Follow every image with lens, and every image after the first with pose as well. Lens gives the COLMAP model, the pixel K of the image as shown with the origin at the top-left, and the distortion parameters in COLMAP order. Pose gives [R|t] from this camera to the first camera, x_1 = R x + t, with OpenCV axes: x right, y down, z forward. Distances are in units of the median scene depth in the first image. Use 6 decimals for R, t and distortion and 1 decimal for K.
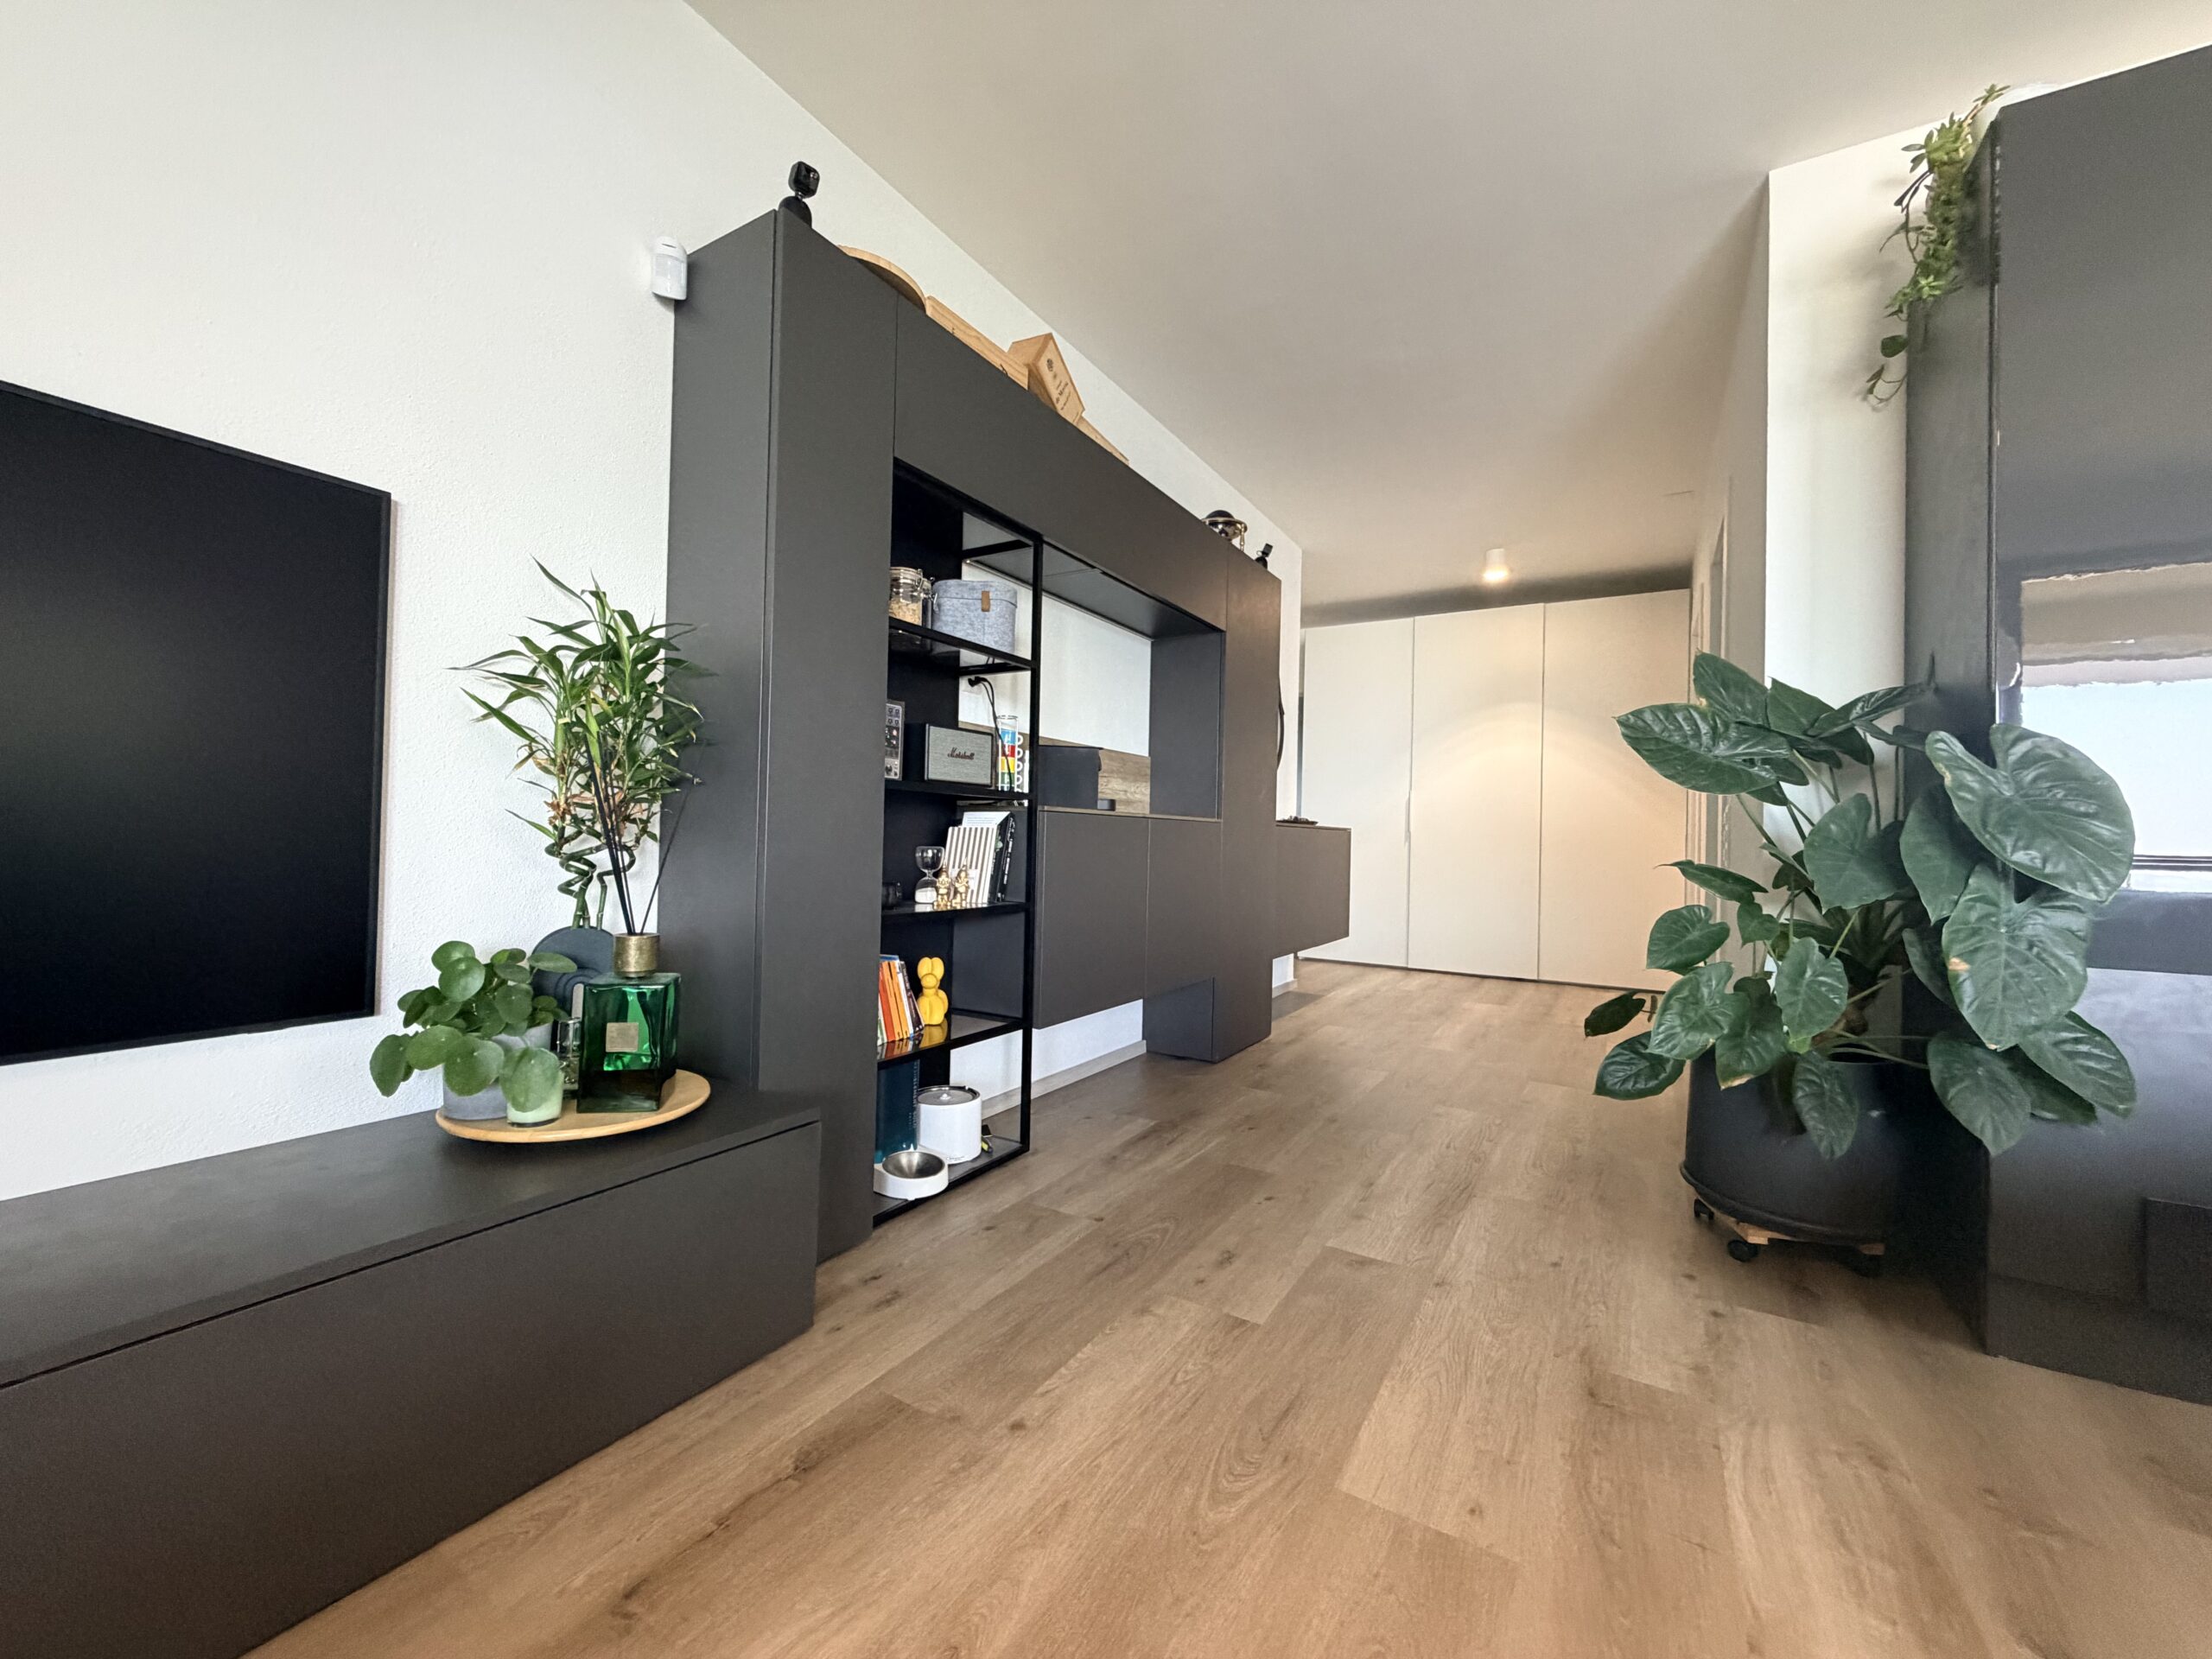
lens RADIAL K [[881.2, 0, 1102.2], [0, 881.2, 826.4], [0, 0, 1]] dist [0.000729, -0.000090]
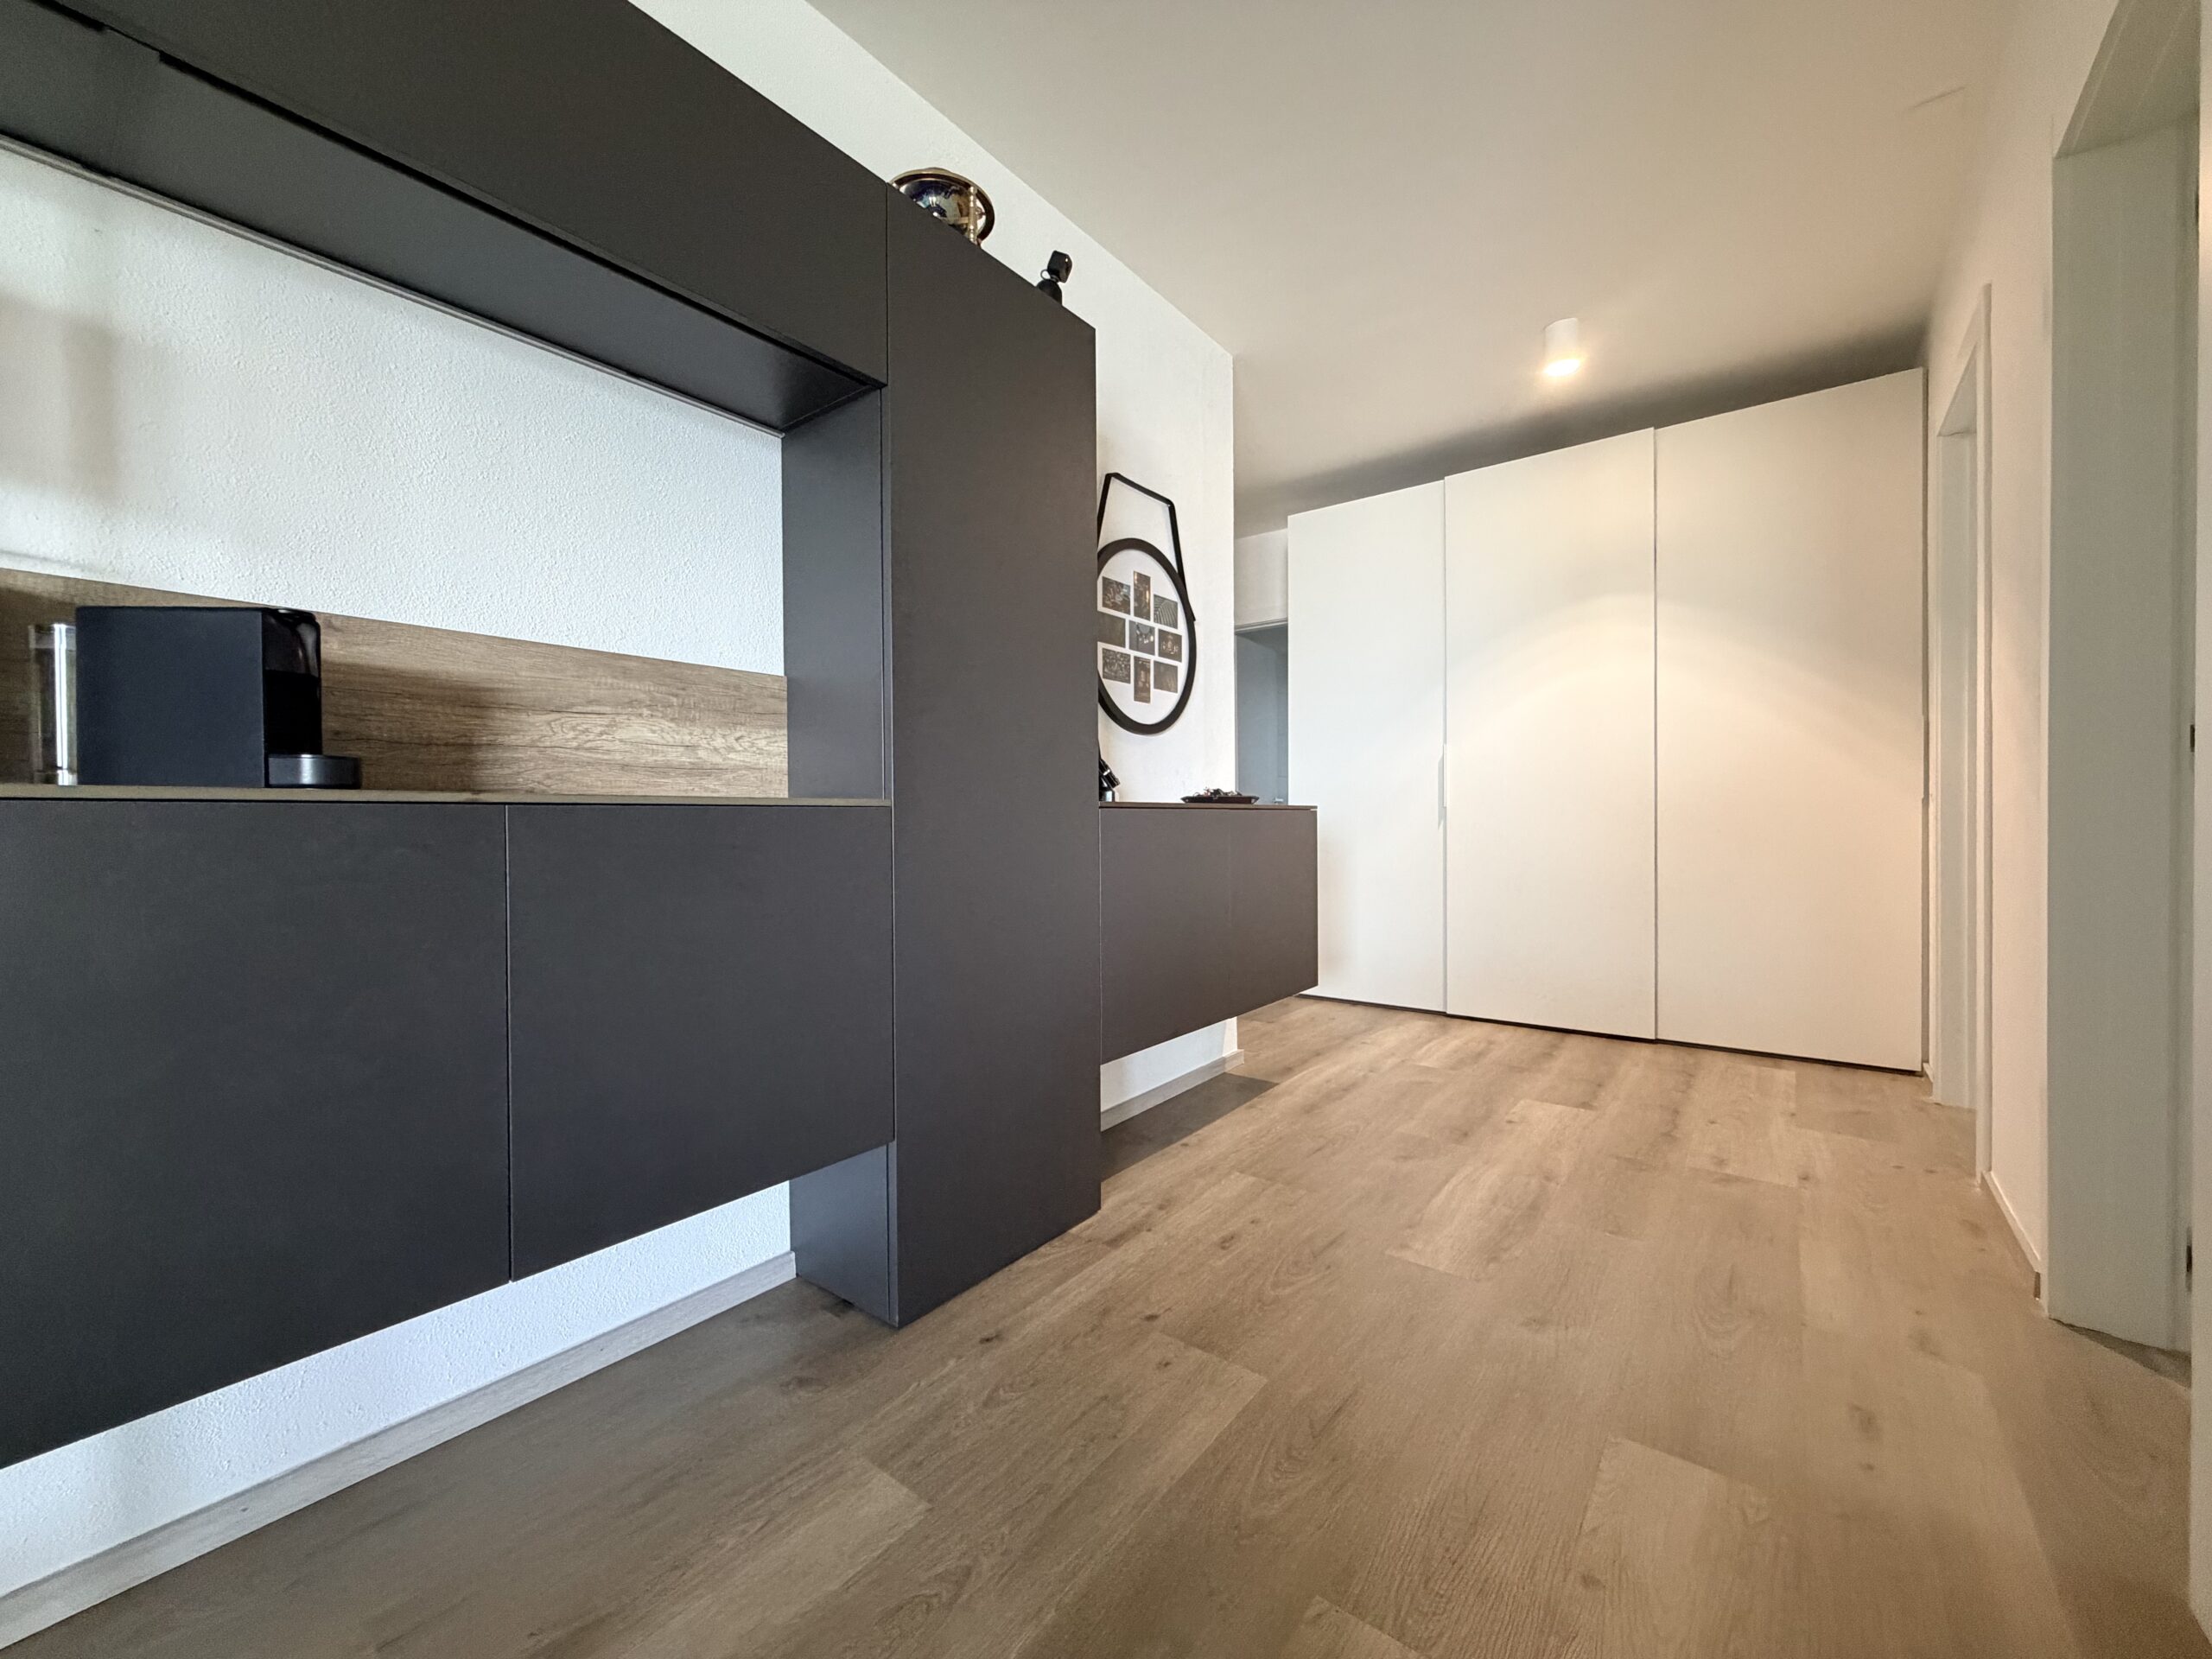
lens RADIAL K [[881.2, 0, 1102.2], [0, 881.2, 826.4], [0, 0, 1]] dist [0.000729, -0.000090]
pose [[0.993394, -0.028430, -0.111175, 0.493049], [0.030524, 0.999386, 0.017176, 0.001989], [0.110618, -0.020456, 0.993652, 0.935305]]
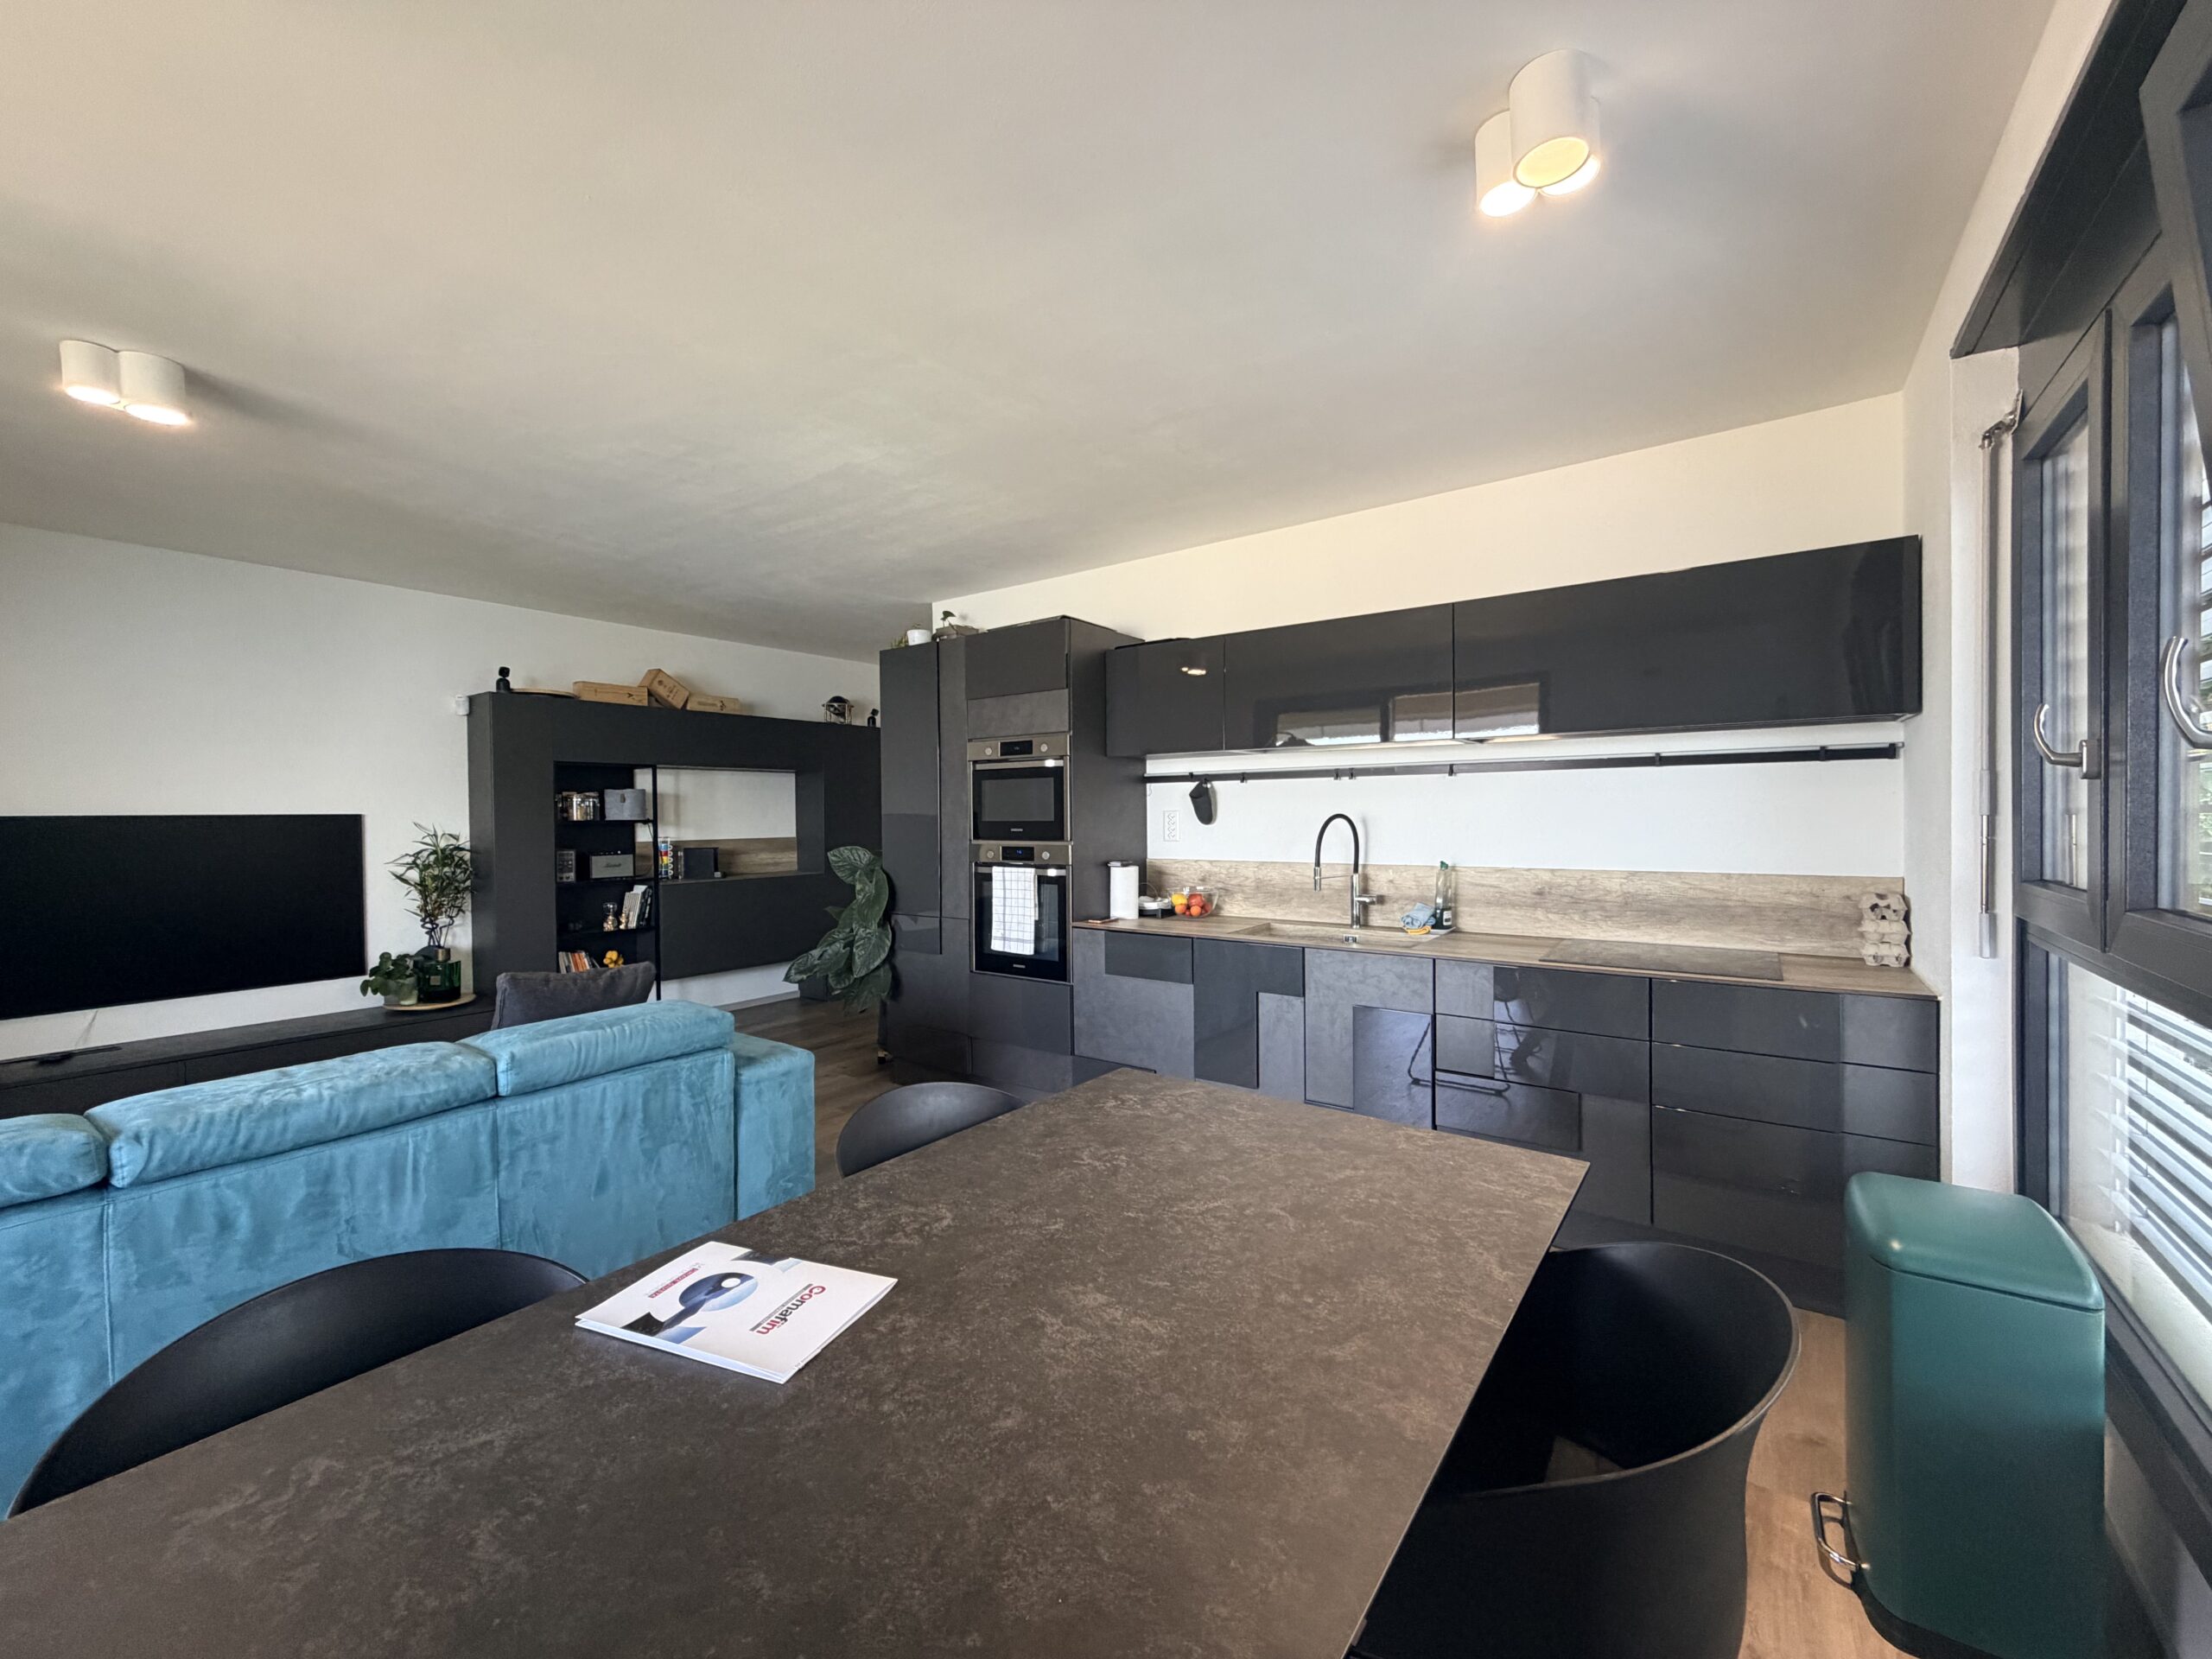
lens RADIAL K [[881.2, 0, 1102.2], [0, 881.2, 826.4], [0, 0, 1]] dist [0.000729, -0.000090]
pose [[0.996522, -0.030414, -0.077582, 1.457850], [0.032487, 0.999144, 0.025604, -0.222607], [0.076737, -0.028036, 0.996657, -1.365525]]
